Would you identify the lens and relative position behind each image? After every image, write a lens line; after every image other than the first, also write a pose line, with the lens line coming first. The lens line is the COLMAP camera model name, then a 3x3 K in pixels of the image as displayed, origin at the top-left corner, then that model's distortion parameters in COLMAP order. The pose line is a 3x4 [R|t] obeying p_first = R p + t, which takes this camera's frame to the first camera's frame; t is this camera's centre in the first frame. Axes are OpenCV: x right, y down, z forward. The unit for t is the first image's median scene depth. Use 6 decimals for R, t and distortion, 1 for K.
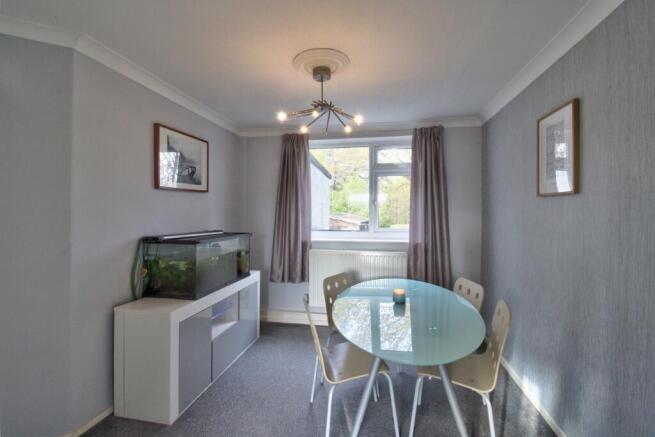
lens RADIAL K [[306.8, 0, 326.8], [0, 306.8, 214.4], [0, 0, 1]] dist [0.001577, -0.014889]
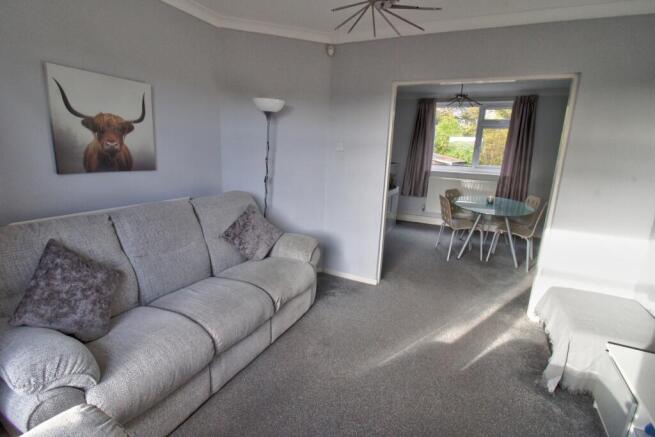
lens RADIAL K [[309.7, 0, 328.9], [0, 309.7, 215.1], [0, 0, 1]] dist [0.001517, -0.015109]
pose [[0.969664, 0.091394, -0.226714, -0.176320], [-0.044028, 0.977606, 0.205786, 0.005461], [0.240444, -0.189562, 0.951973, -0.654317]]
